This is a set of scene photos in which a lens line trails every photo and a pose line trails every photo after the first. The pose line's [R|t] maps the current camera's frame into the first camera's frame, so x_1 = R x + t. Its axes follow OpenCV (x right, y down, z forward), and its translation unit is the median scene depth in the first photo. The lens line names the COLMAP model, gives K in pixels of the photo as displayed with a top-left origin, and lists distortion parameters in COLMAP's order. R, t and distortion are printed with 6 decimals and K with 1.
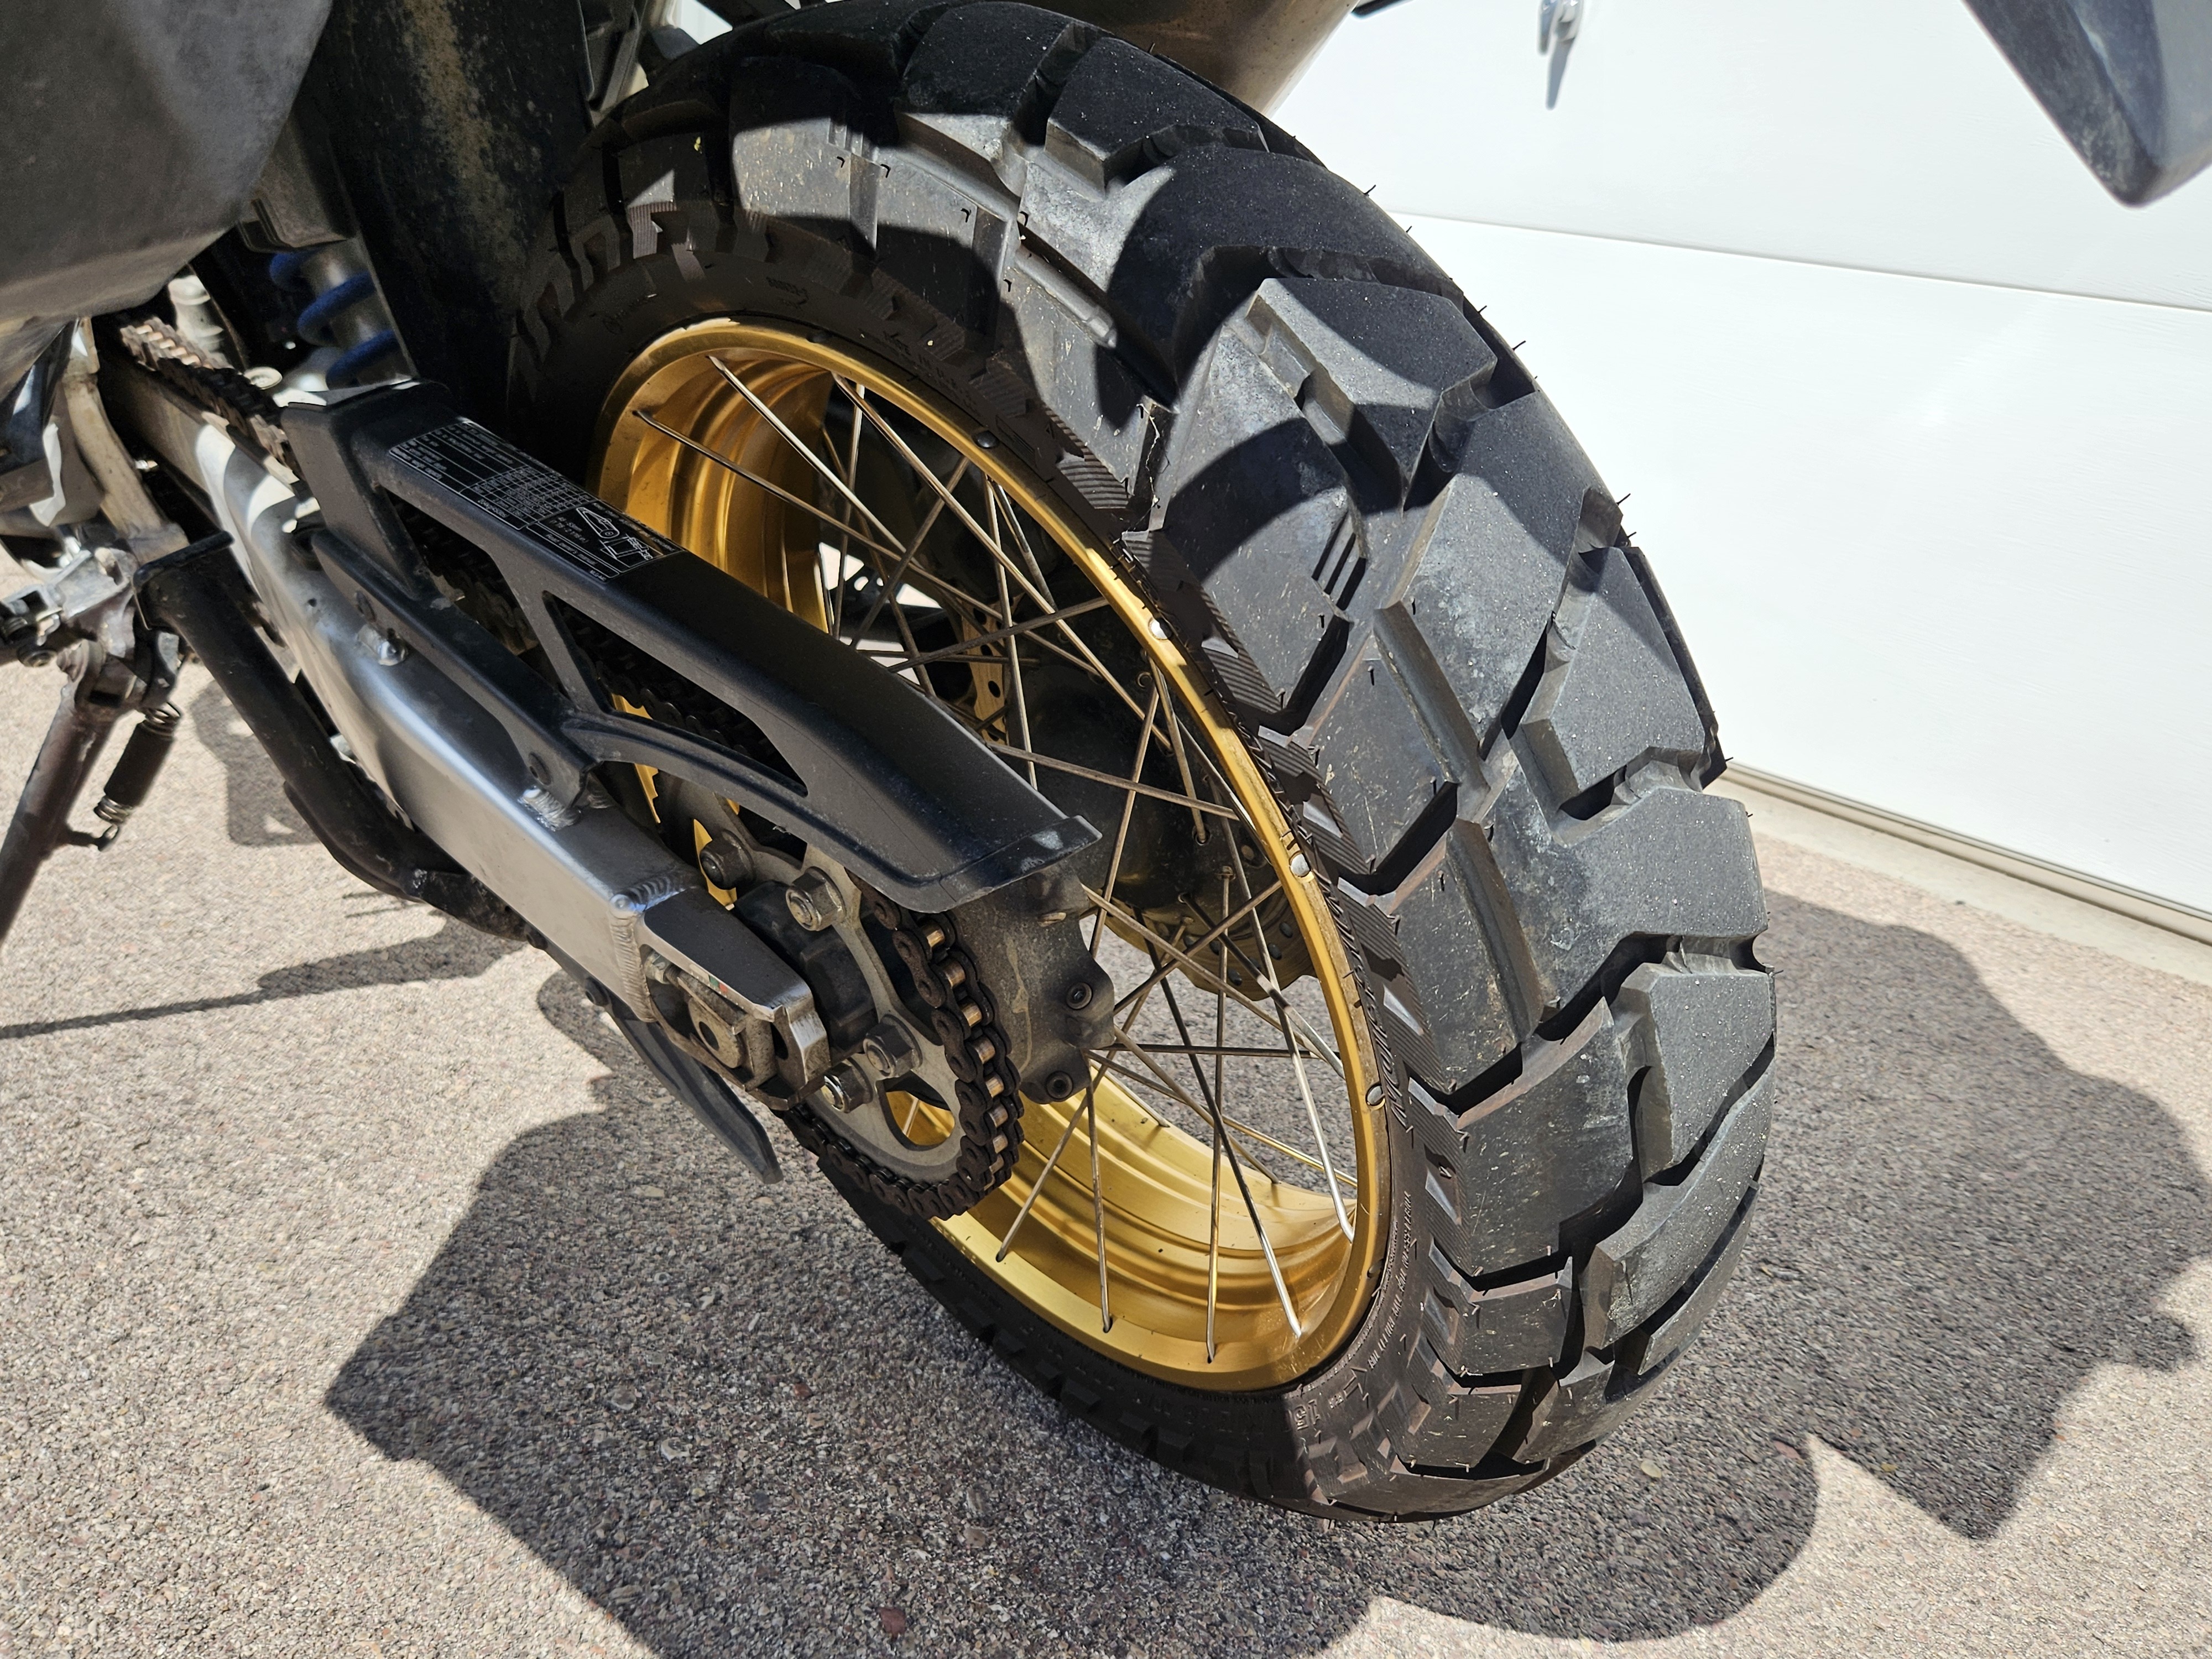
lens RADIAL K [[1799.3, 0, 1106.9], [0, 1799.3, 827.6], [0, 0, 1]] dist [0.059710, -0.047982]
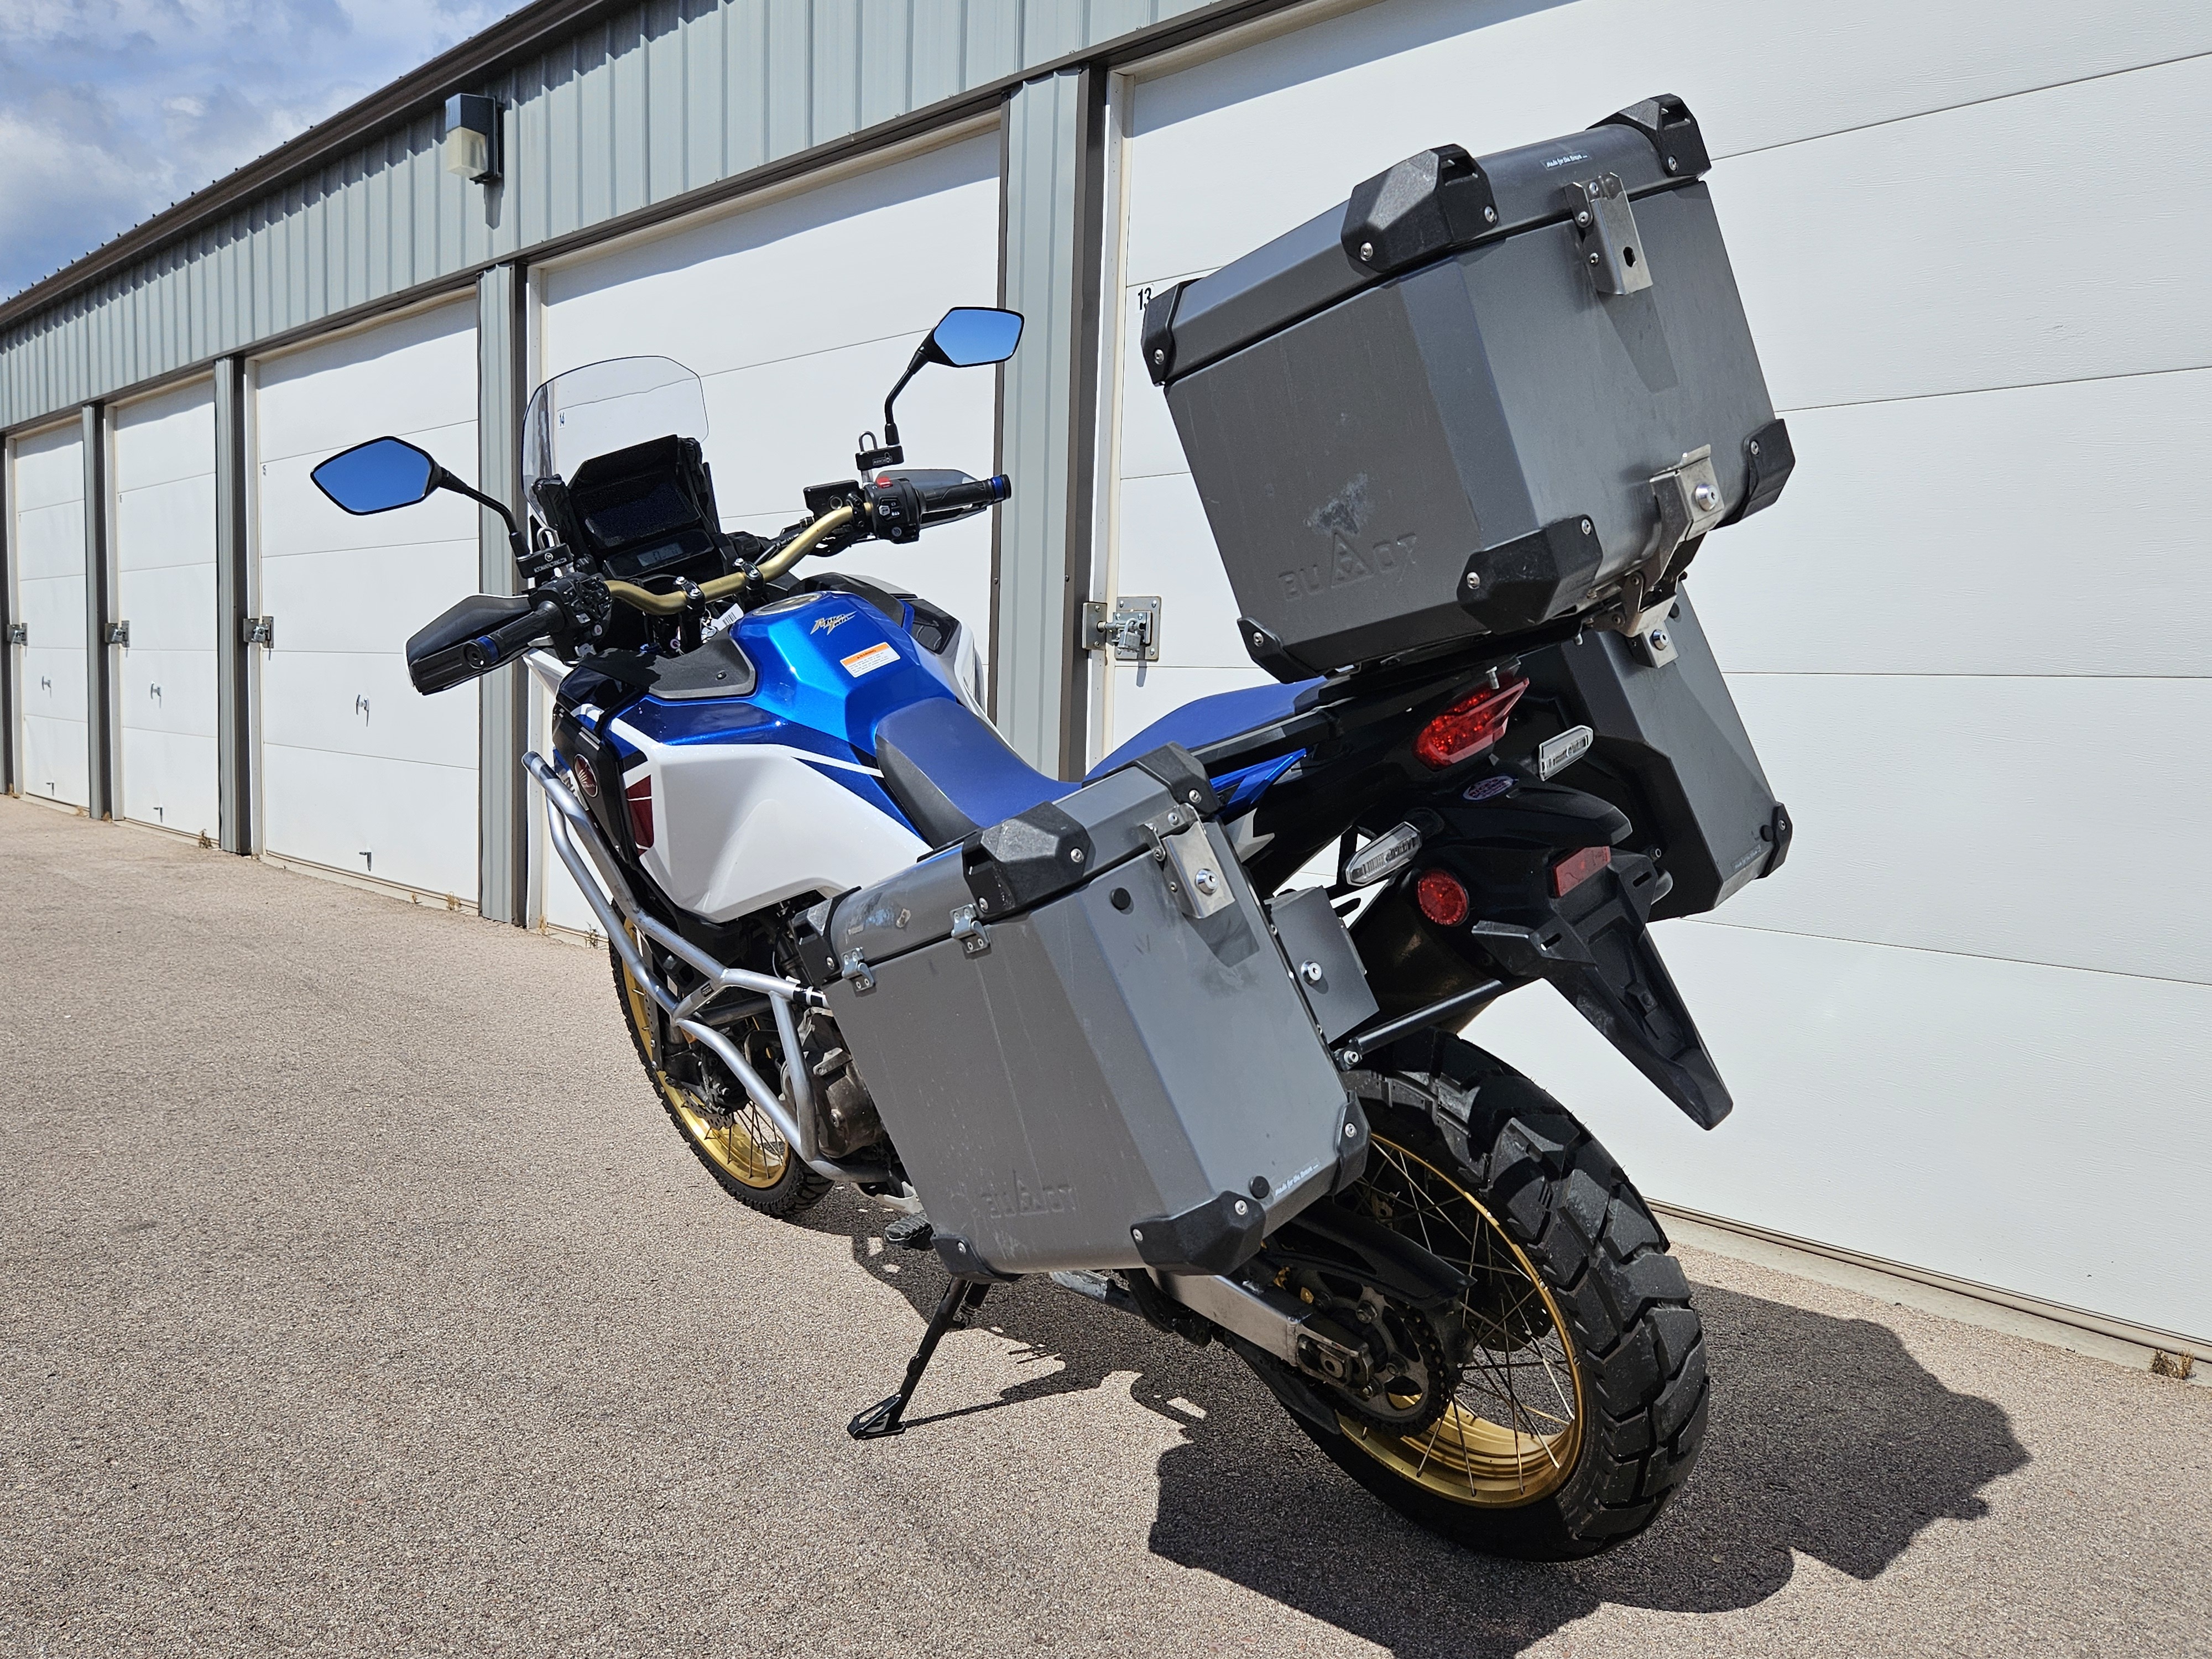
lens RADIAL K [[1799.3, 0, 1056.6], [0, 1799.3, 819.7], [0, 0, 1]] dist [0.059710, -0.047982]
pose [[0.994417, -0.088870, -0.056891, -0.491302], [0.070457, 0.960568, -0.268972, 0.031051], [0.078551, 0.263462, 0.961466, -2.378698]]
